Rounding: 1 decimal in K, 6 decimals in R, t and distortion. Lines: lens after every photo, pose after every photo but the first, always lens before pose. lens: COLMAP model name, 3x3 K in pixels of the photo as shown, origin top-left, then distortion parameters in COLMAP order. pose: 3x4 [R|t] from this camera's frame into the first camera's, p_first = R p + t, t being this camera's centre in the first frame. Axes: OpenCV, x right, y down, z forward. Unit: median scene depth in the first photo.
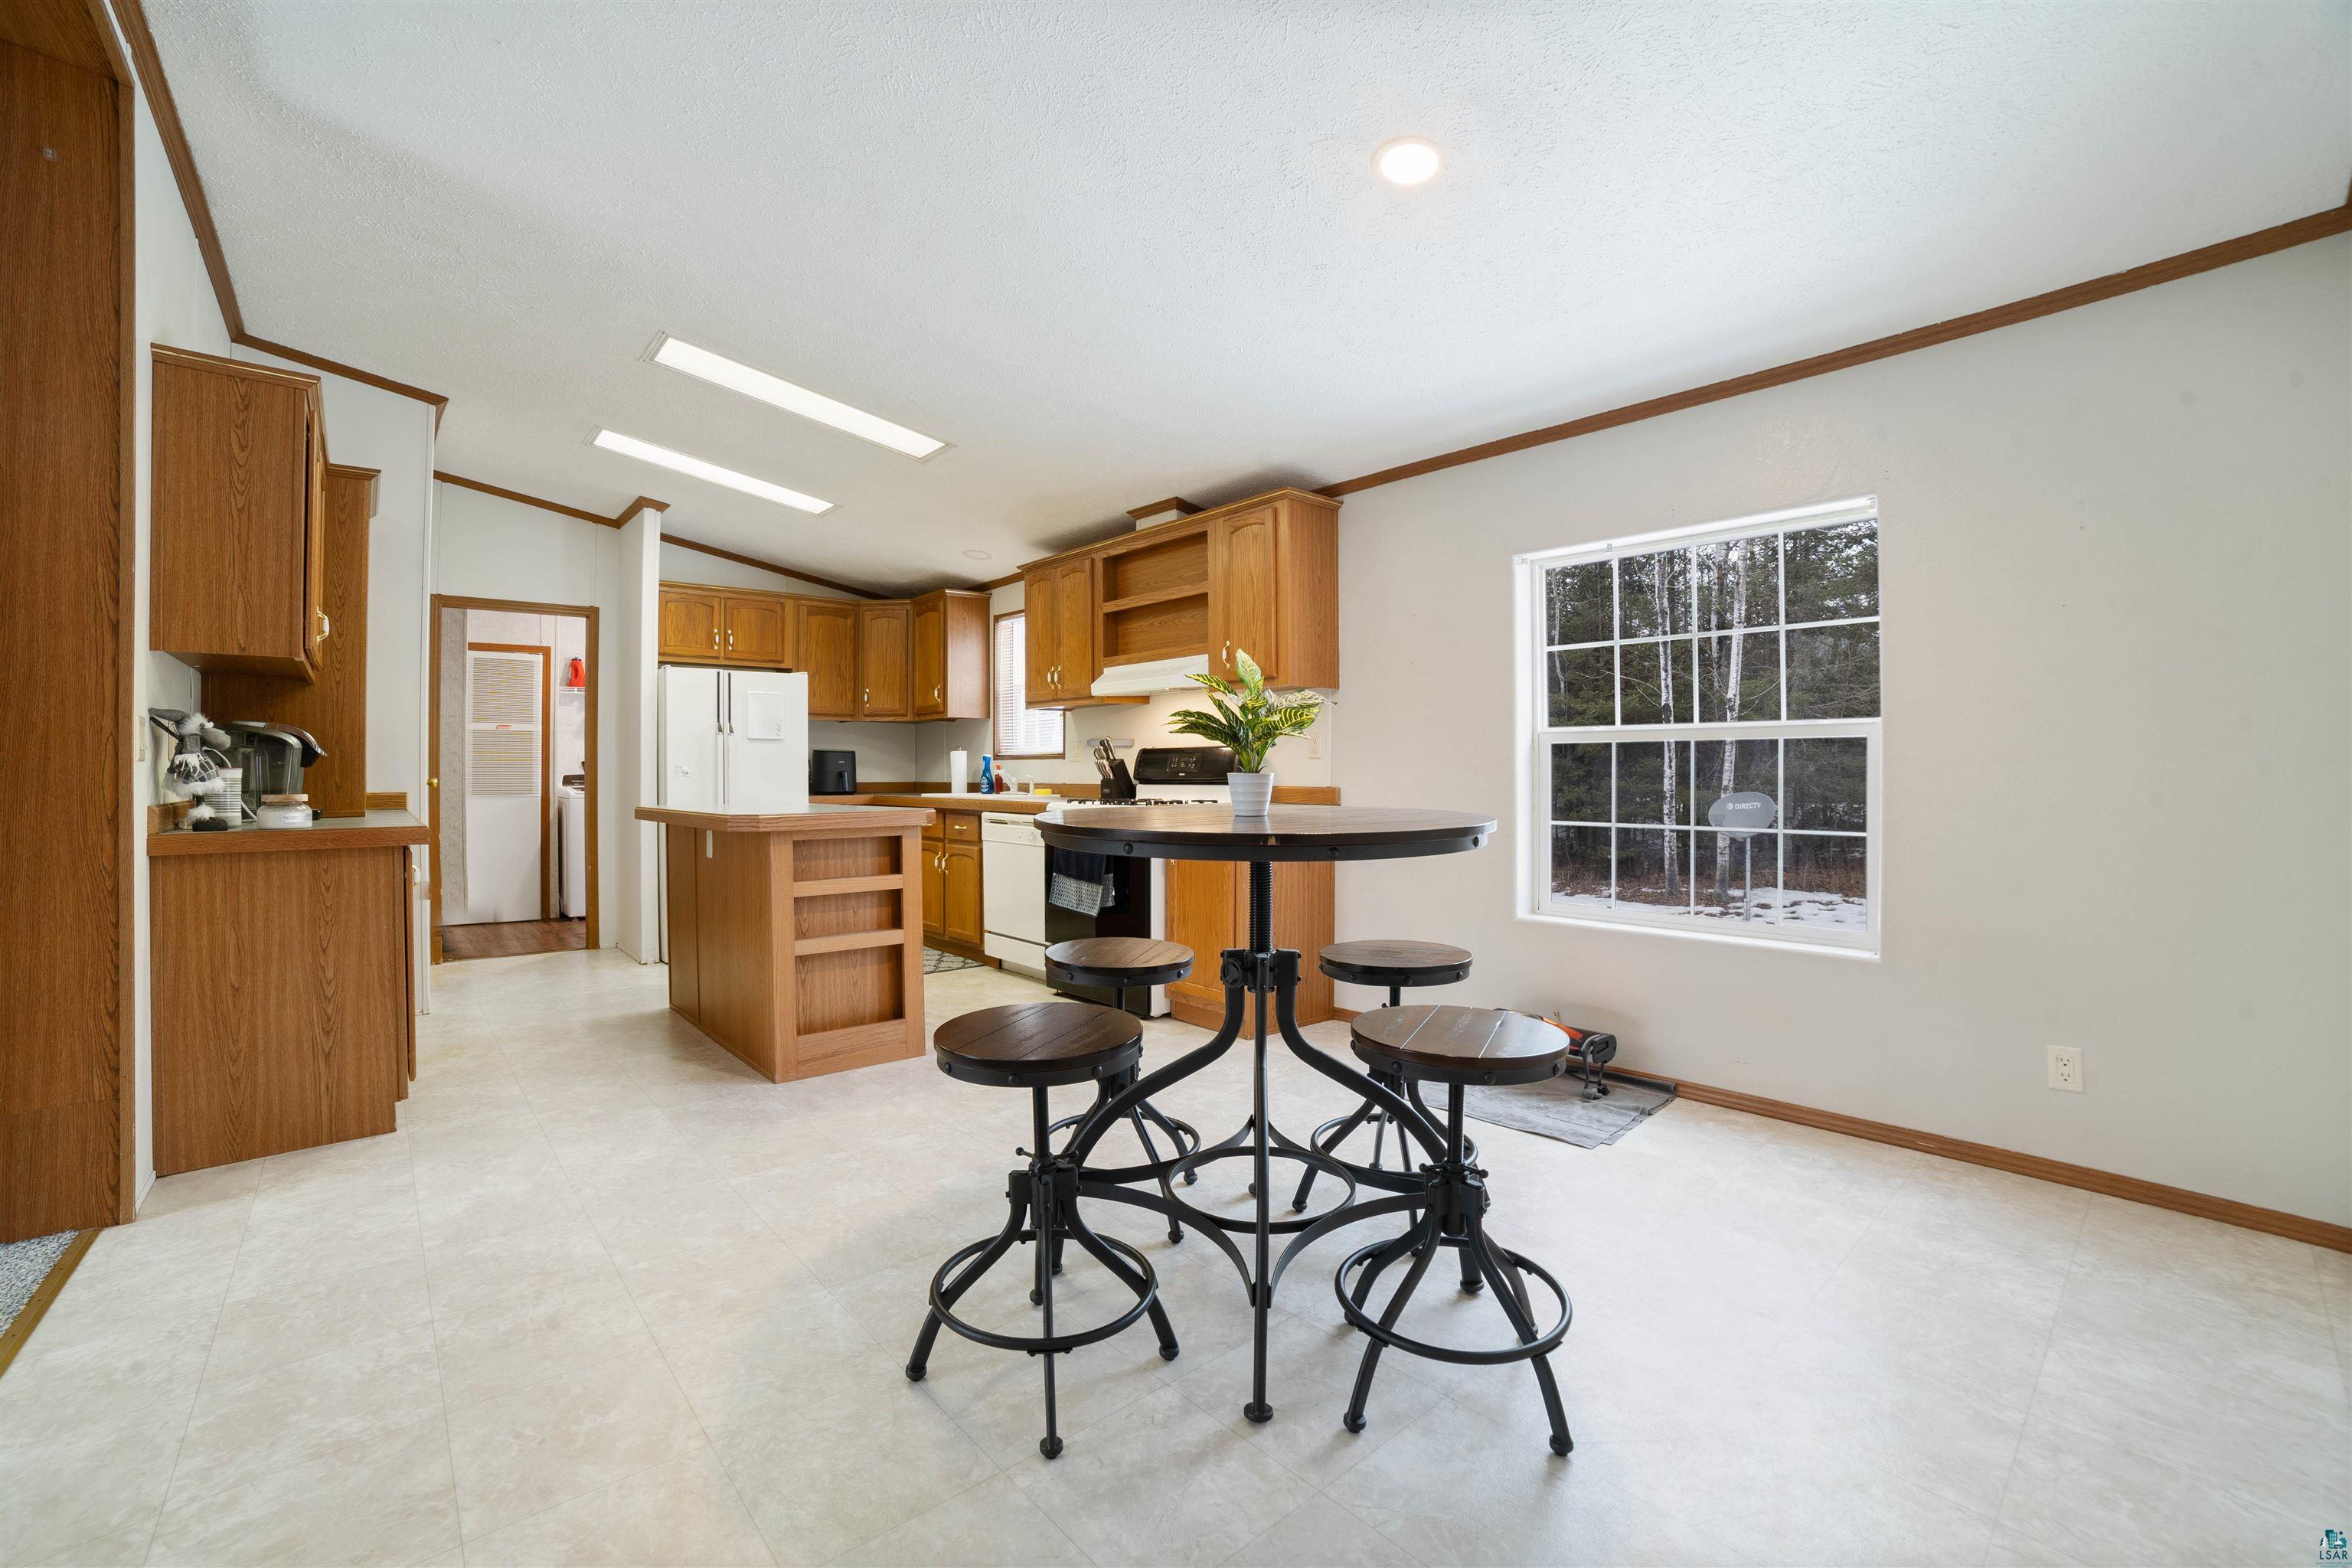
lens RADIAL K [[981.8, 0, 1150.8], [0, 981.8, 772.0], [0, 0, 1]] dist [-0.113165, 0.039159]
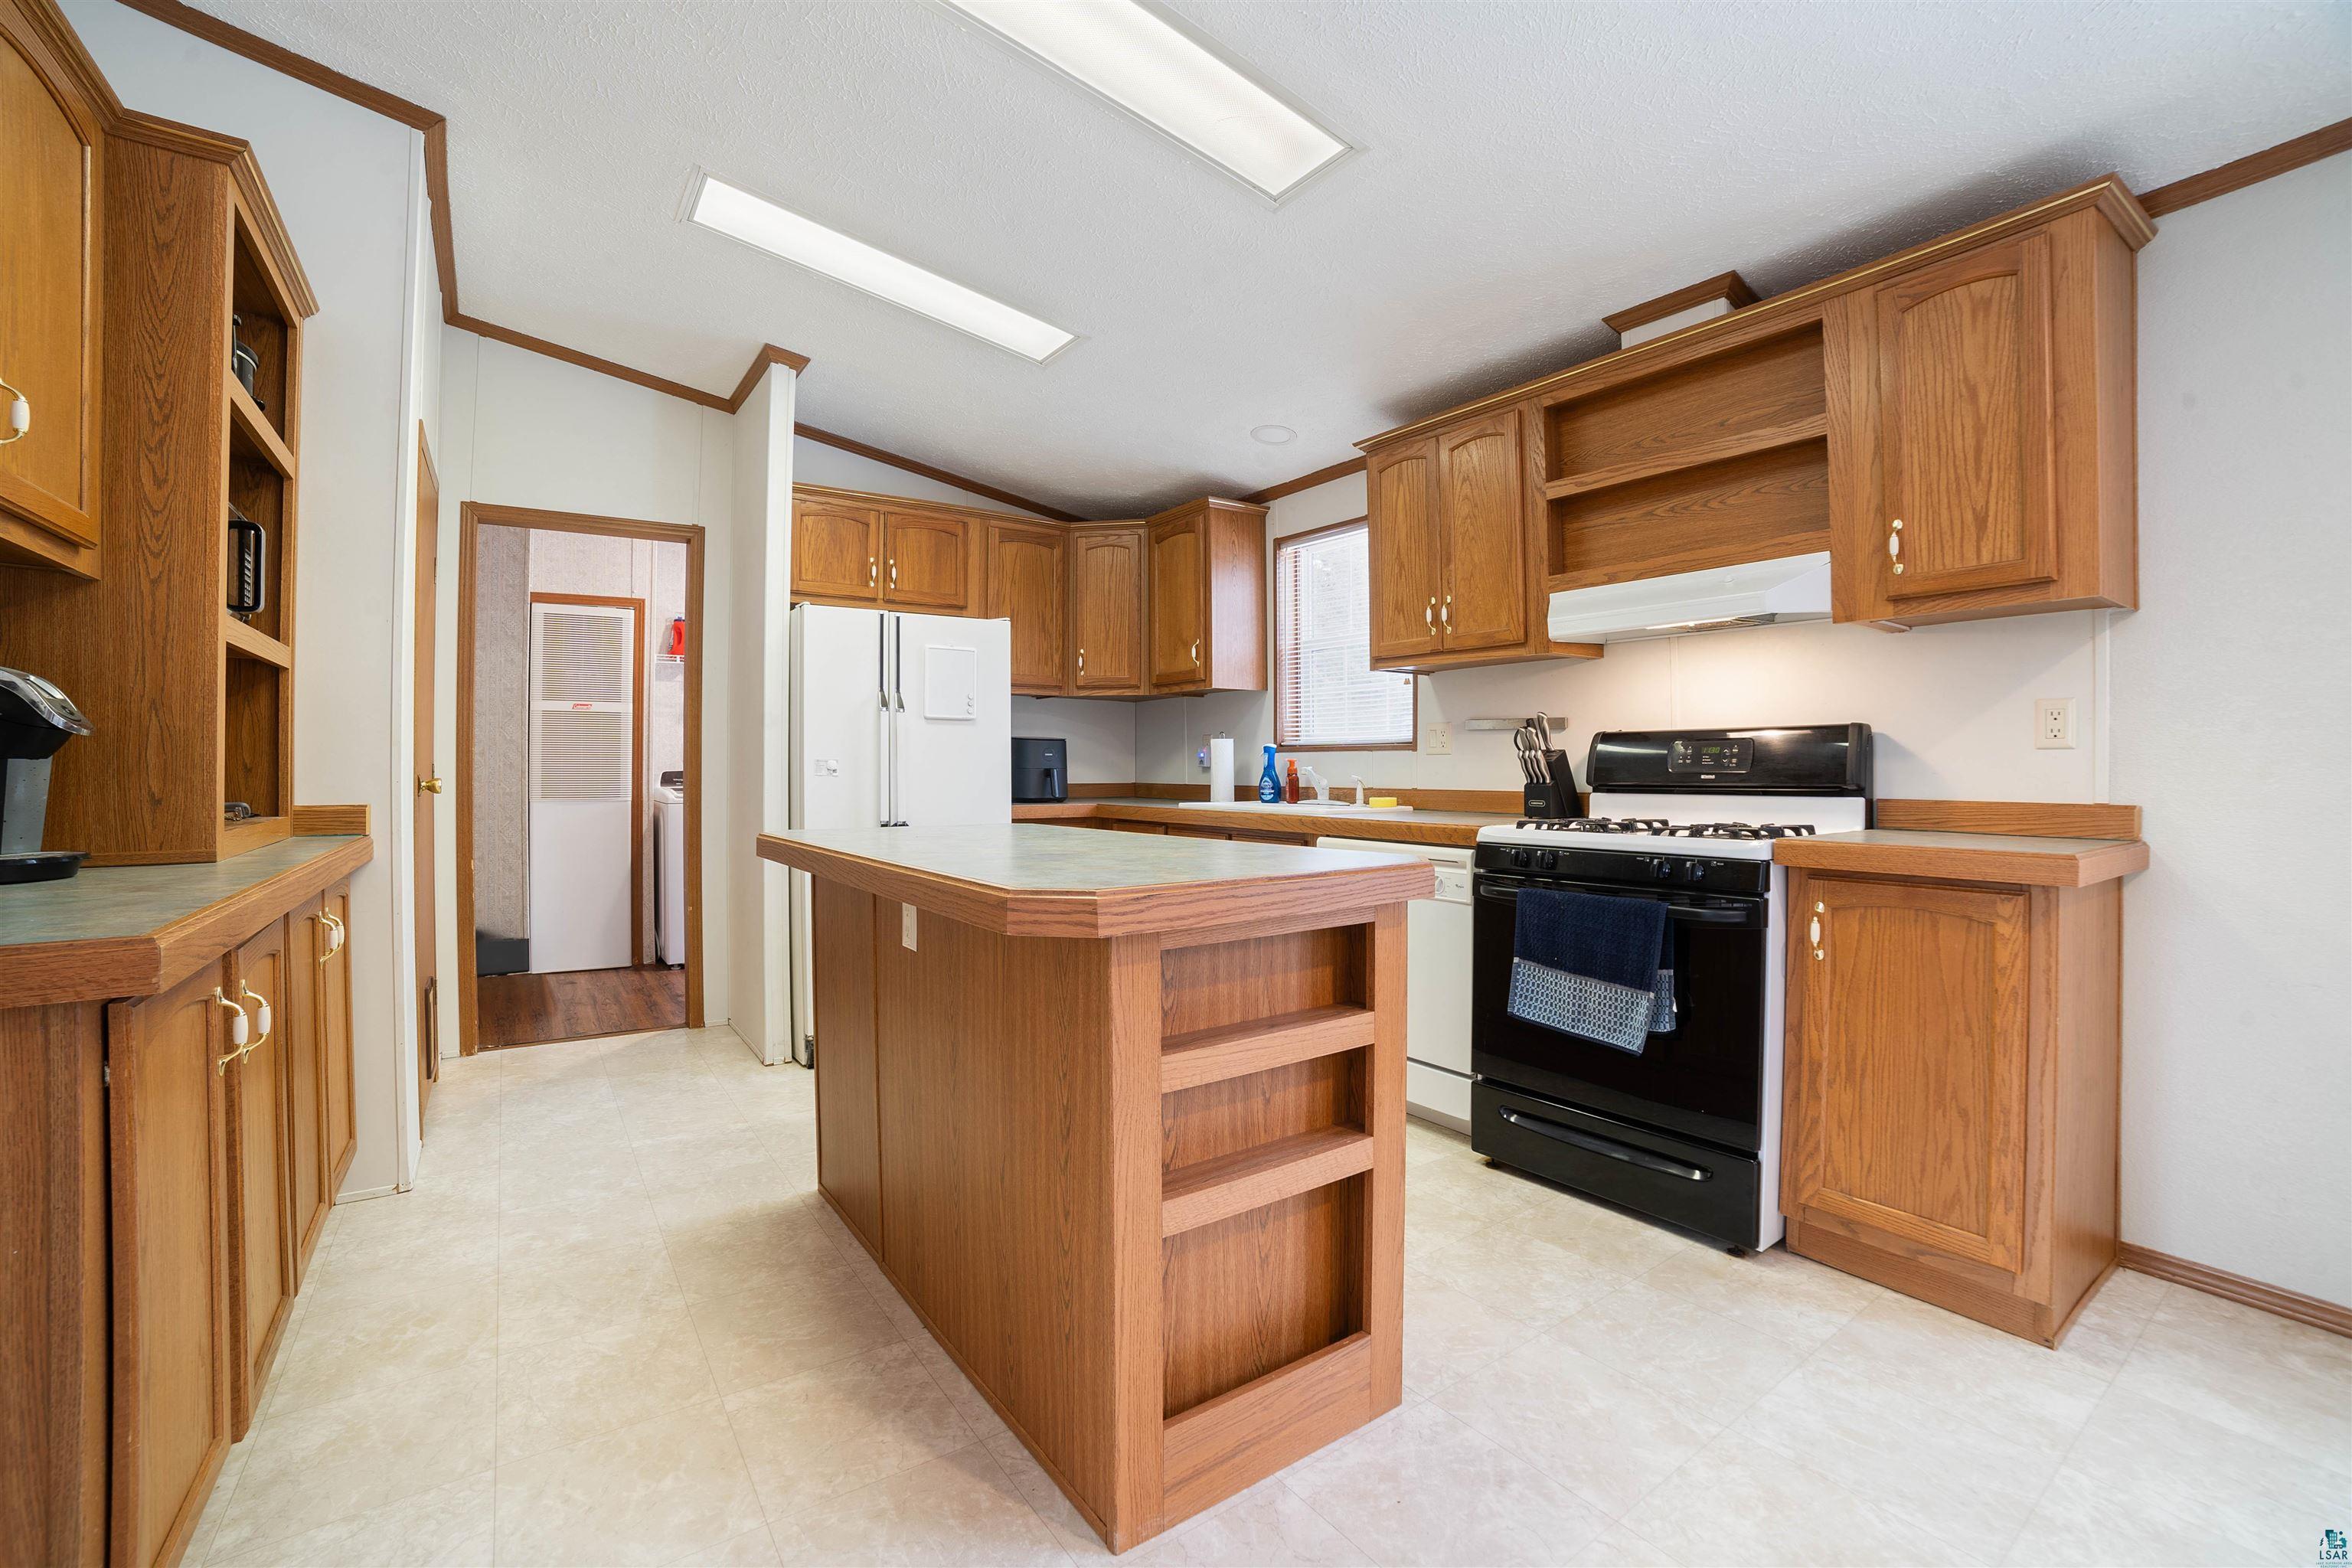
lens RADIAL K [[981.8, 0, 1150.8], [0, 981.8, 772.0], [0, 0, 1]] dist [-0.113165, 0.039159]
pose [[0.994569, 0.003901, -0.104009, -0.192242], [-0.003439, 0.999983, 0.004617, -0.001518], [0.104025, -0.004235, 0.994566, 0.351272]]
